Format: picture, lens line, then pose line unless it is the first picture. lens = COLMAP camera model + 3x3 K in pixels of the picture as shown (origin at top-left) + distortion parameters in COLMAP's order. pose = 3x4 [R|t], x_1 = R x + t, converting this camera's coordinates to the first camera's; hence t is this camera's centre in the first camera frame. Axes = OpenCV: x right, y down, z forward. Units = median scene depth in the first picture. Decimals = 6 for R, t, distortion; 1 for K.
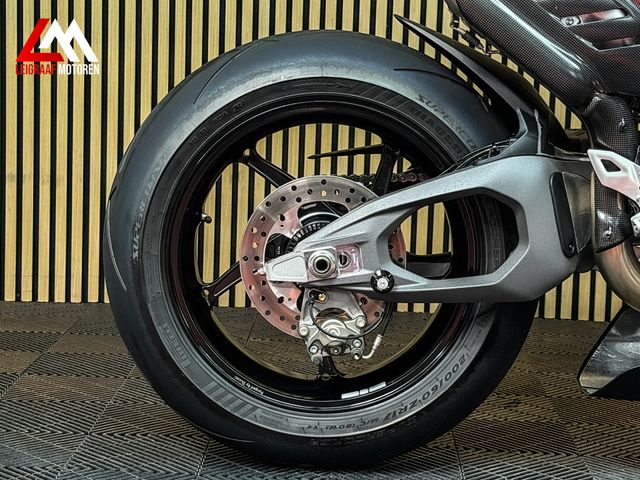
lens RADIAL K [[1456.4, 0, 319.7], [0, 1456.4, 246.5], [0, 0, 1]] dist [0.124294, 0.000000]
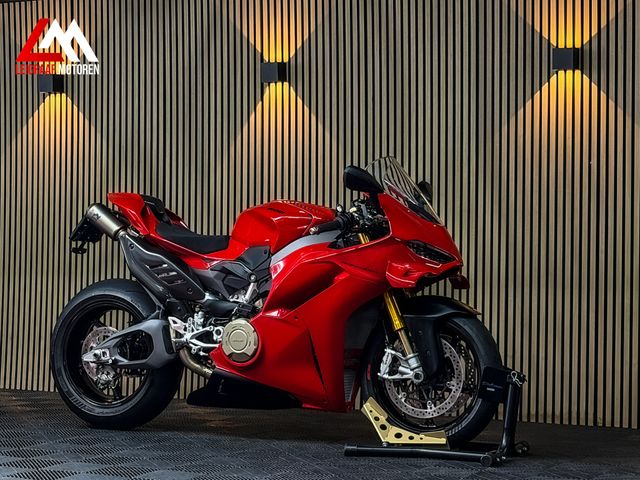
lens RADIAL K [[1456.4, 0, 313.6], [0, 1456.4, 220.6], [0, 0, 1]] dist [0.124294, 0.000000]
pose [[0.900825, -0.035983, -0.432689, 1.704881], [-0.033650, 0.987776, -0.152202, 0.179891], [0.432877, 0.151667, 0.888603, -1.527970]]
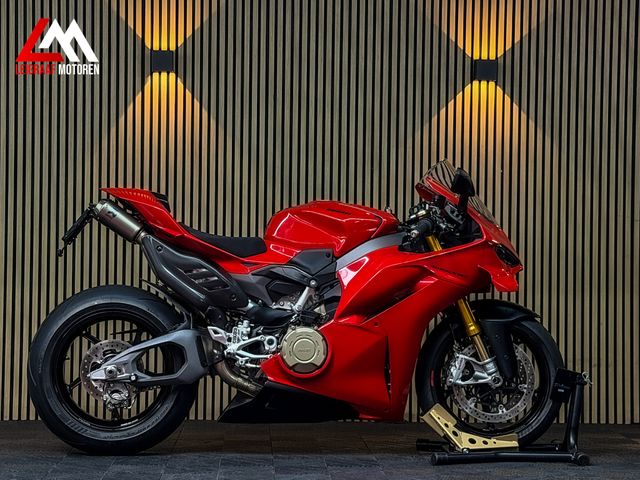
lens RADIAL K [[1456.4, 0, 323.3], [0, 1456.4, 234.3], [0, 0, 1]] dist [0.124294, 0.000000]
pose [[0.997047, -0.021908, 0.073598, 0.195185], [0.032439, 0.988886, -0.145093, 0.161122], [-0.069602, 0.147052, 0.986677, -1.687218]]
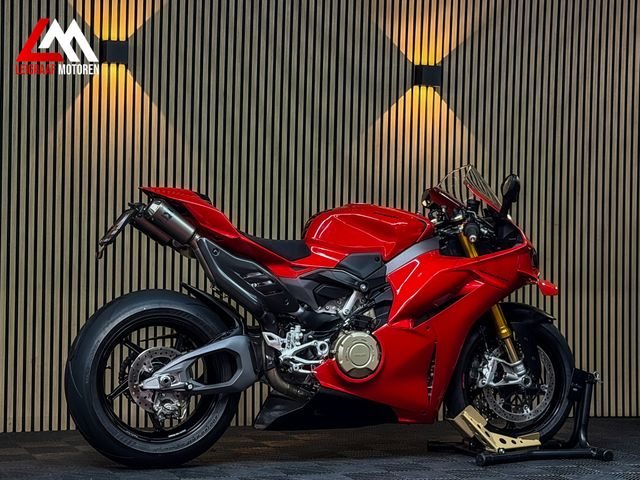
lens RADIAL K [[1456.4, 0, 324.2], [0, 1456.4, 239.3], [0, 0, 1]] dist [0.124294, 0.000000]
pose [[0.929361, -0.014660, 0.368880, -0.665264], [0.064539, 0.990275, -0.123245, 0.097359], [-0.363486, 0.138346, 0.921270, -1.460616]]
